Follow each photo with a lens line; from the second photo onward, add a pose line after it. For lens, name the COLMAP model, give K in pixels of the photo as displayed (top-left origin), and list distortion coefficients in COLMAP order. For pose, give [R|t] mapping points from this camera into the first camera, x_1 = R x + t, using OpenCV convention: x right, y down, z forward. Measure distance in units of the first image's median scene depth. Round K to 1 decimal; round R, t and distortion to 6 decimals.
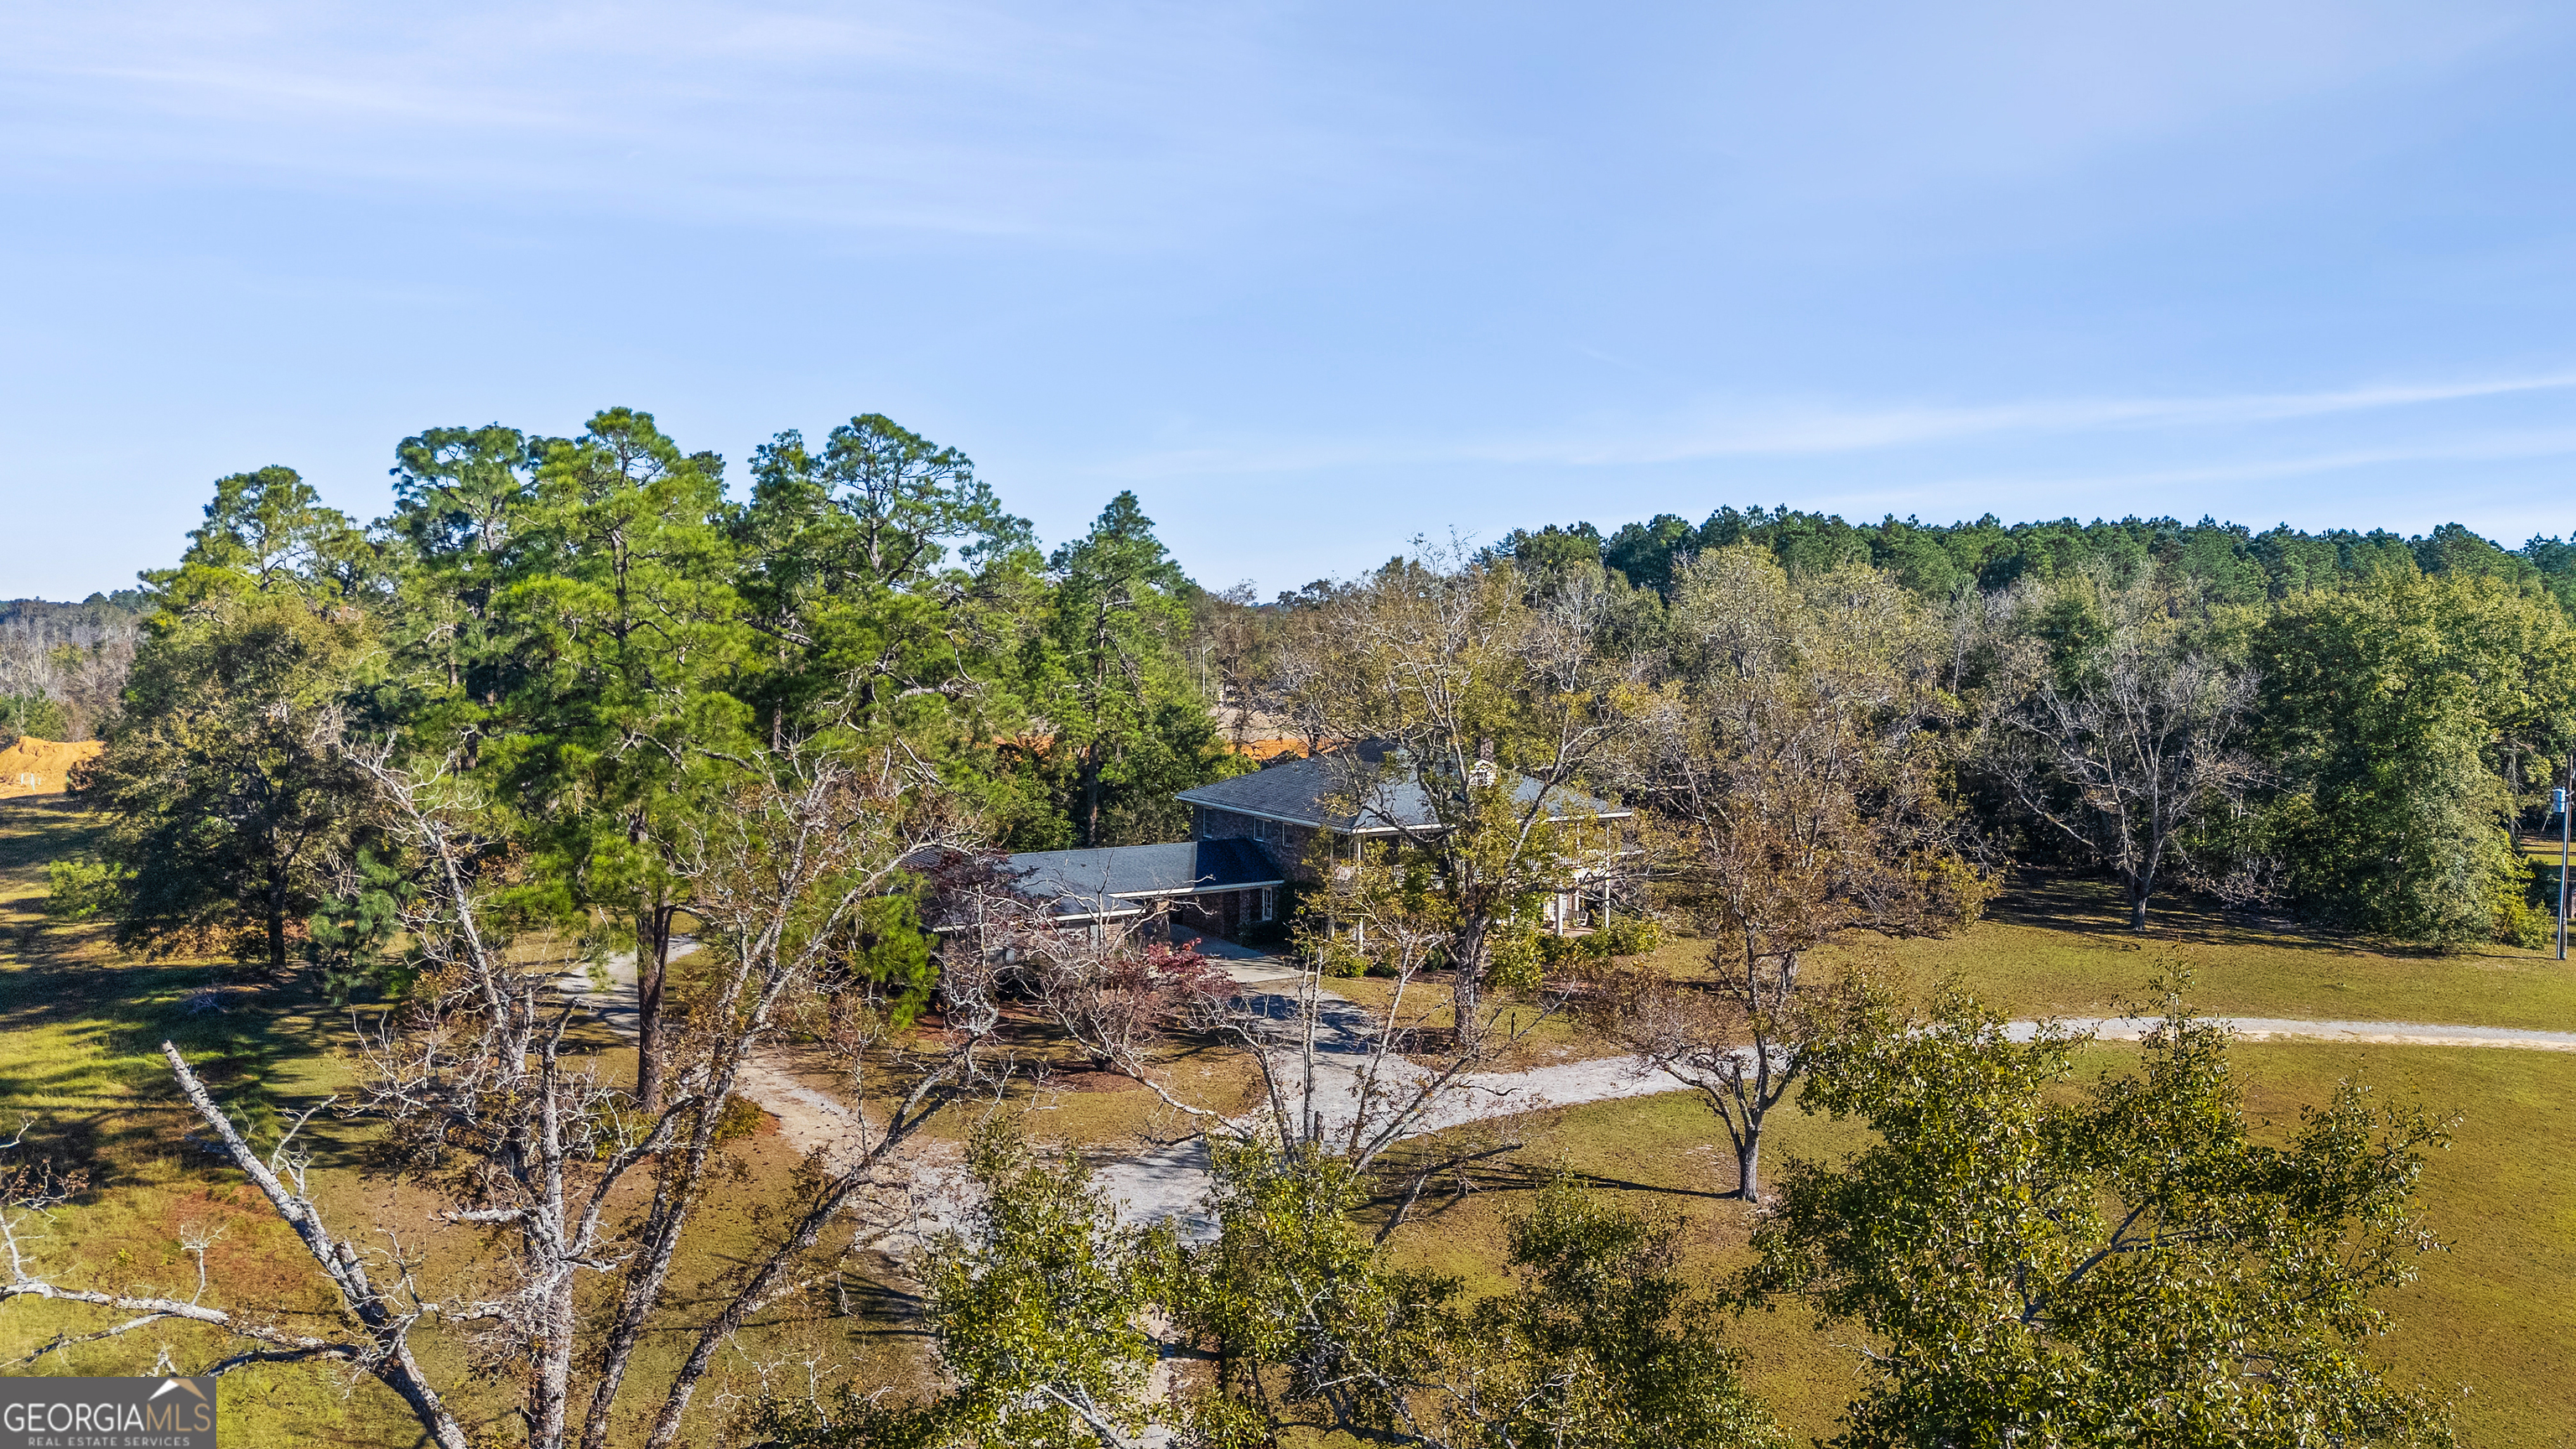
lens RADIAL K [[1899.8, 0, 1288.0], [0, 1899.8, 744.2], [0, 0, 1]] dist [0.057557, -0.047964]
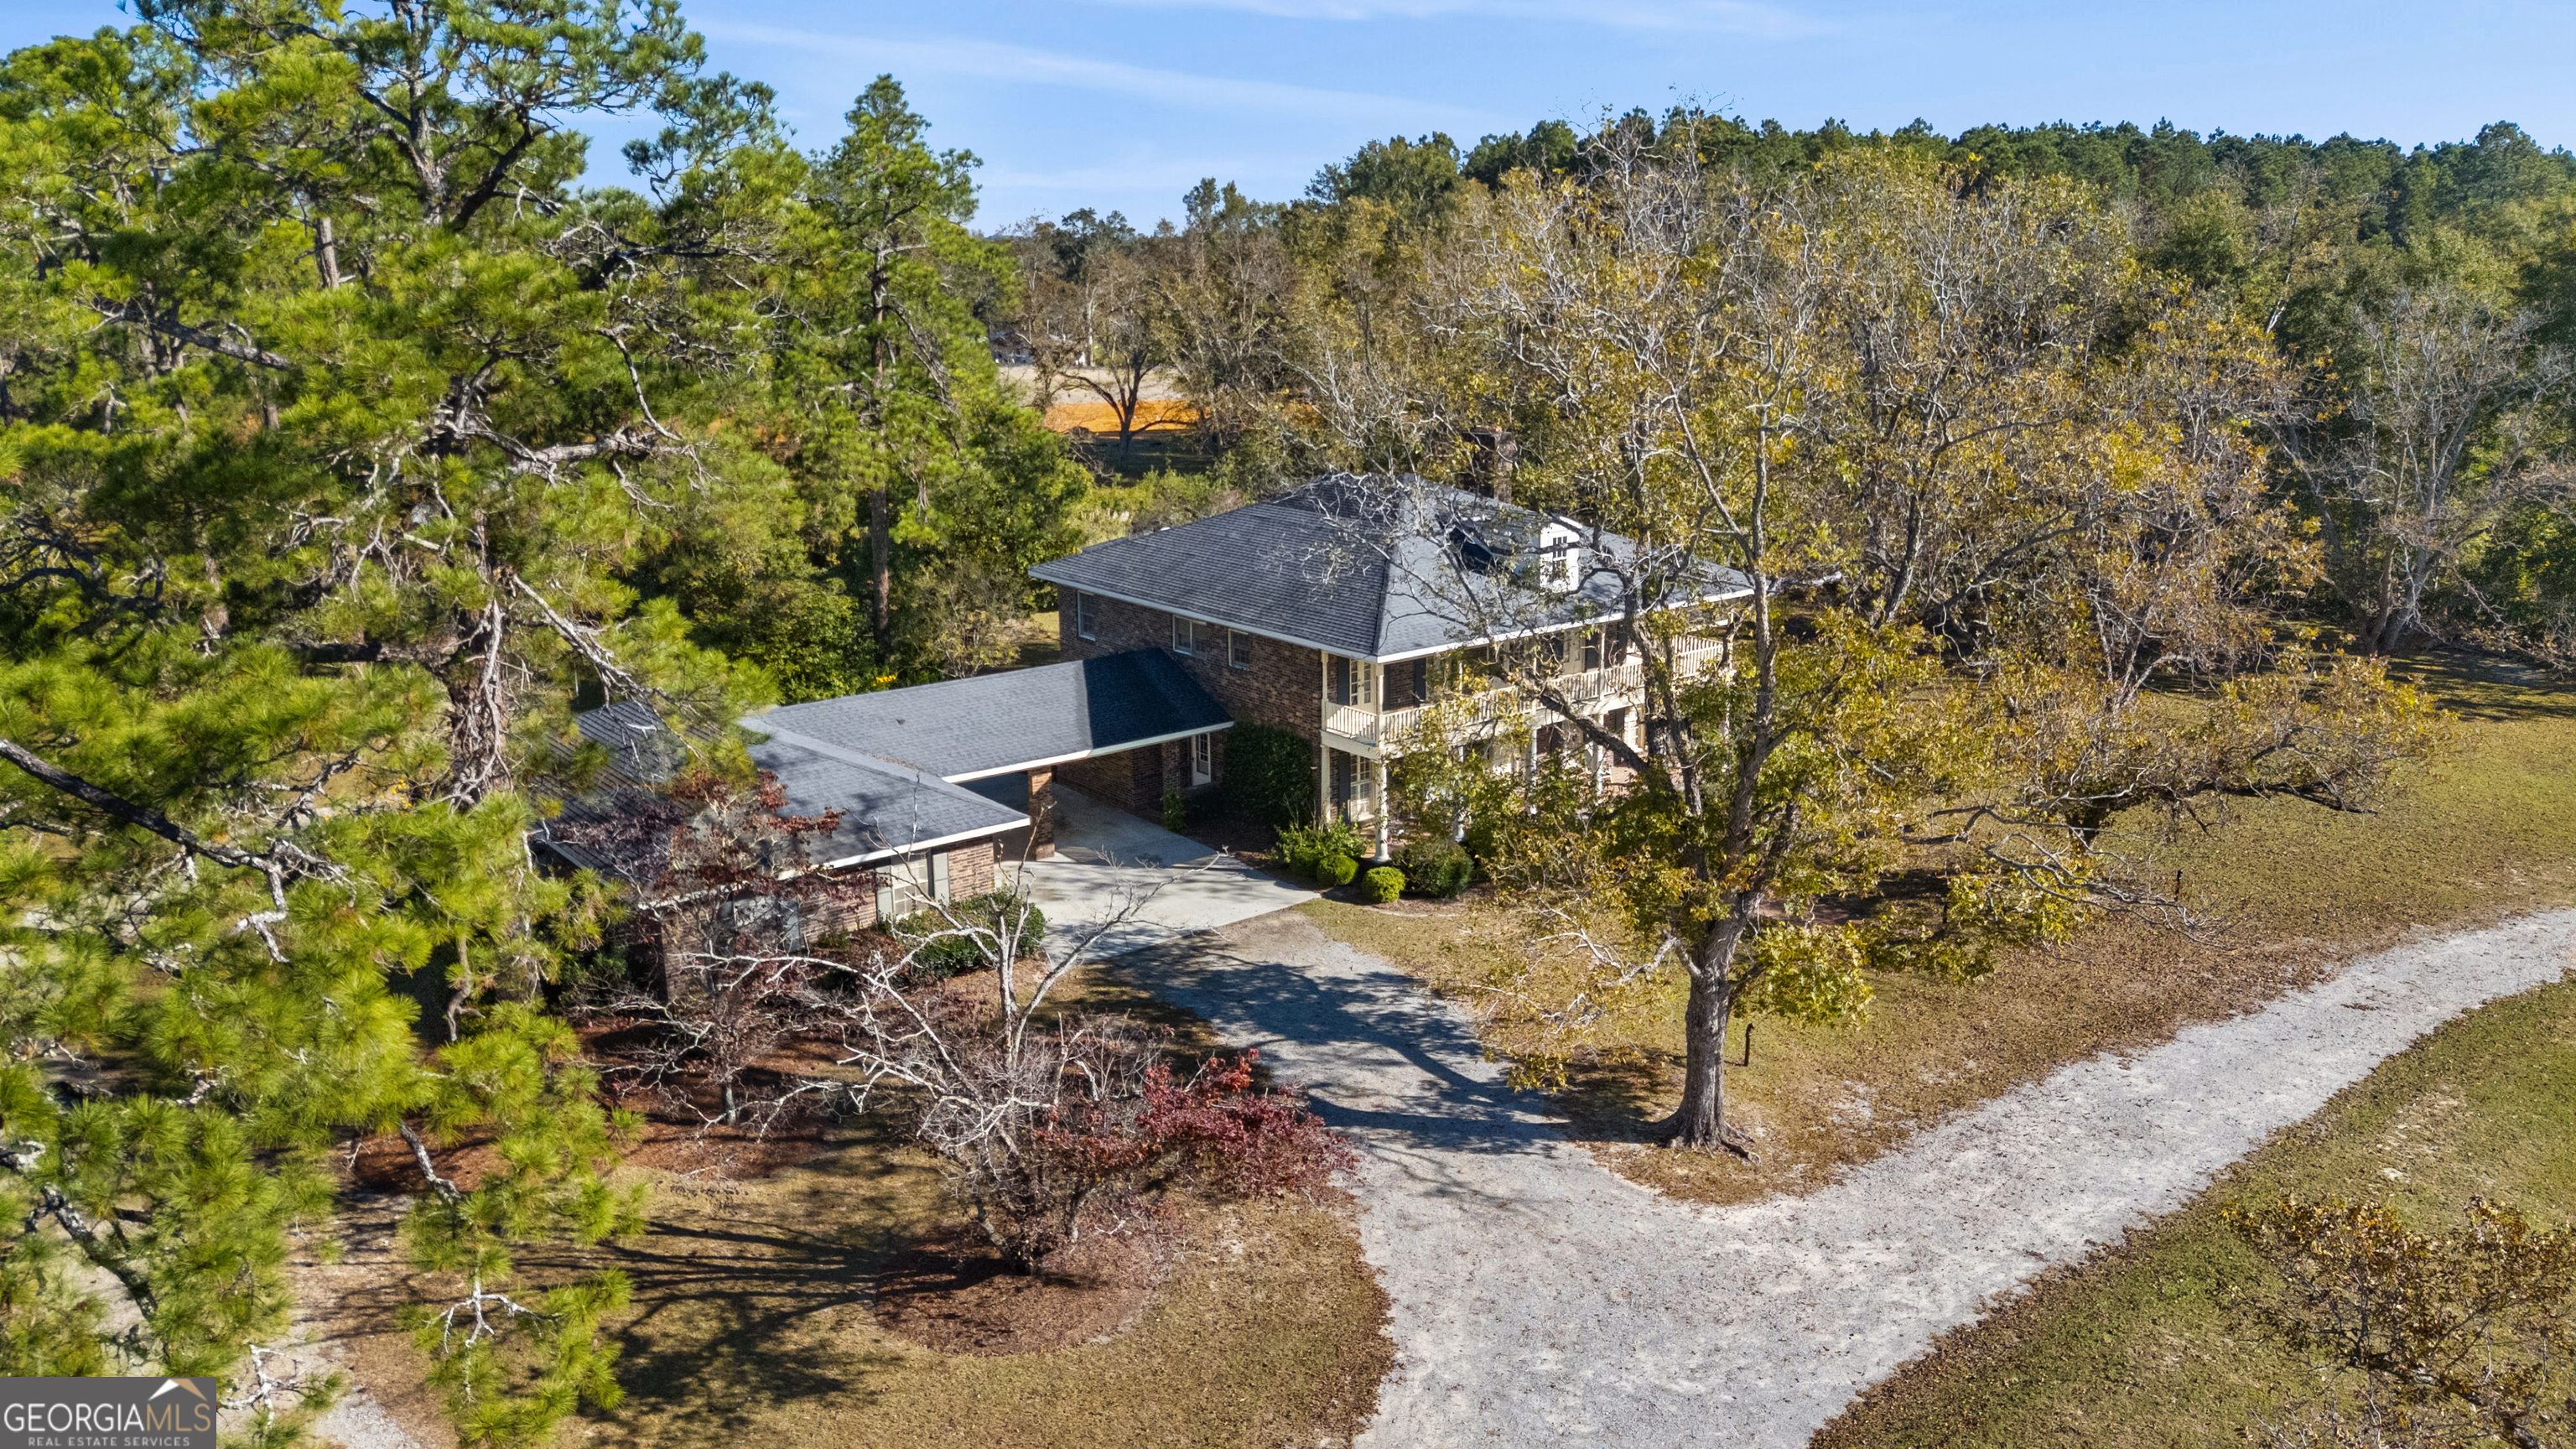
lens RADIAL K [[1899.8, 0, 1288.0], [0, 1899.8, 744.2], [0, 0, 1]] dist [0.057557, -0.047964]
pose [[0.990289, -0.044882, 0.131582, -0.074768], [0.019564, 0.982027, 0.187725, -0.041145], [-0.137643, -0.183327, 0.973368, 0.464773]]
